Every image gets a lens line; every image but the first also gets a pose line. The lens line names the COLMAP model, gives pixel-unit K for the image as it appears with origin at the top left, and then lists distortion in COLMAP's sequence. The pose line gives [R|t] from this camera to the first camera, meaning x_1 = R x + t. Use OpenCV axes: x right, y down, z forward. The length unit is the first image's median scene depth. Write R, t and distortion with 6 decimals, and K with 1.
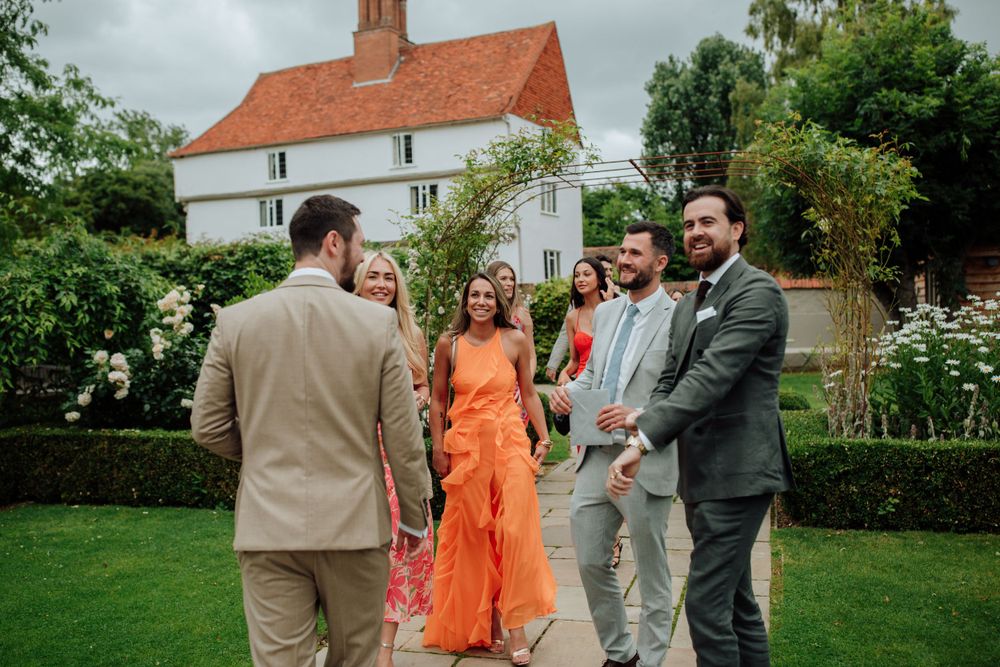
lens RADIAL K [[943.4, 0, 500.0], [0, 943.4, 333.5], [0, 0, 1]] dist [0.003753, -0.000372]
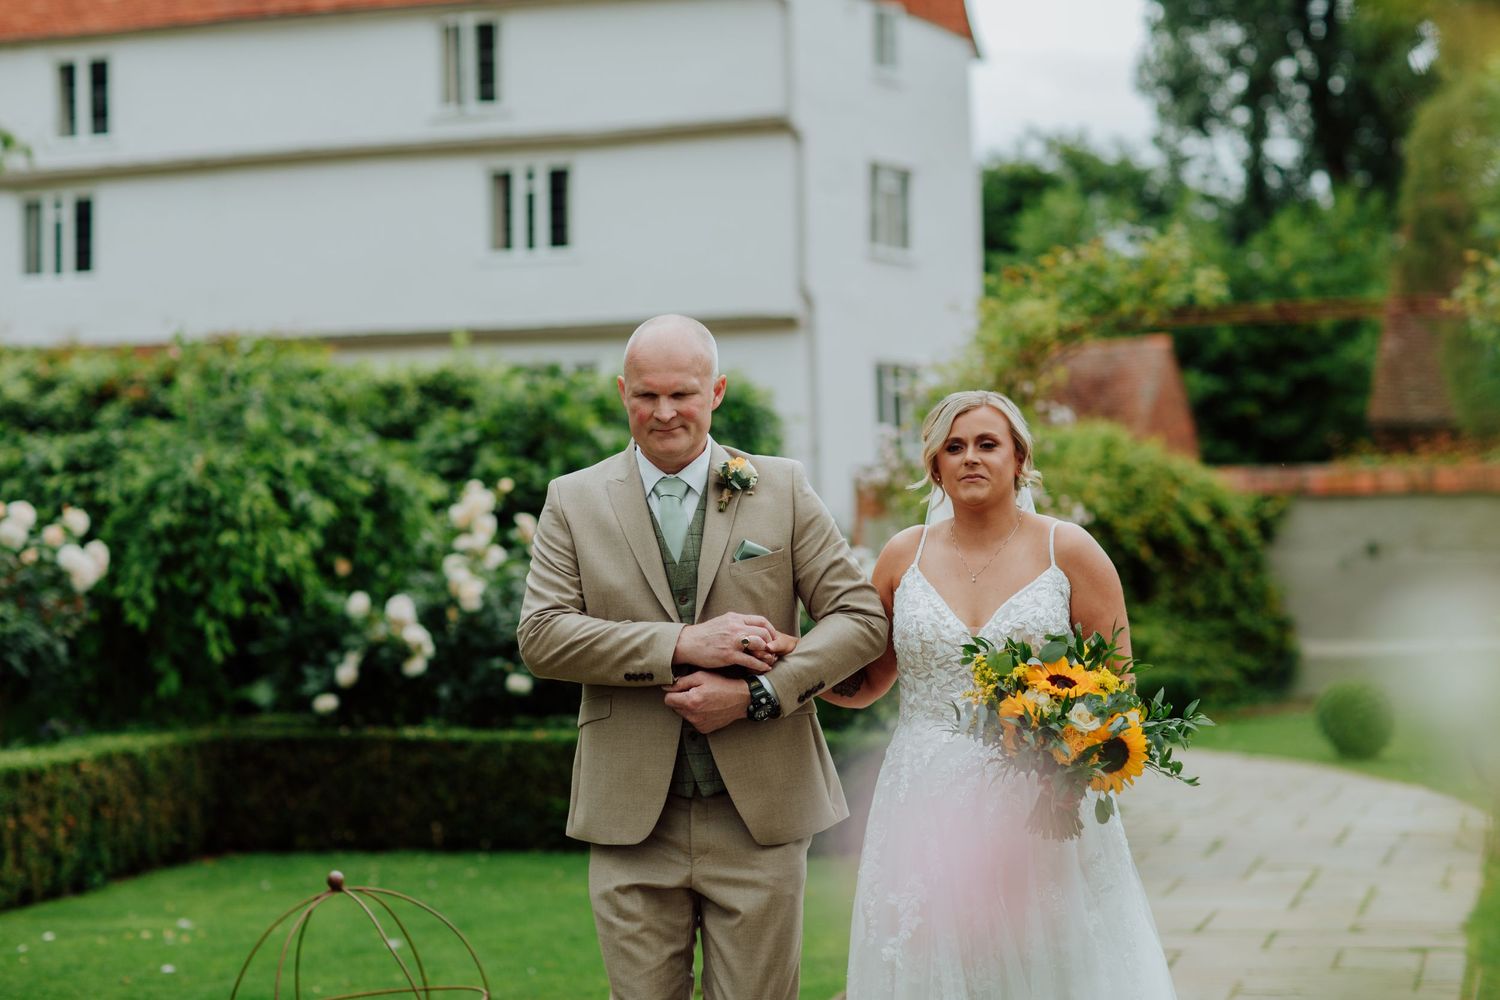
lens RADIAL K [[3259.7, 0, 750.0], [0, 3259.7, 500.0], [0, 0, 1]] dist [-0.111042, -0.225421]
pose [[0.999104, 0.015531, 0.039375, -0.042863], [-0.014076, 0.999218, -0.036961, 0.005070], [-0.039919, 0.036374, 0.998541, -0.163376]]
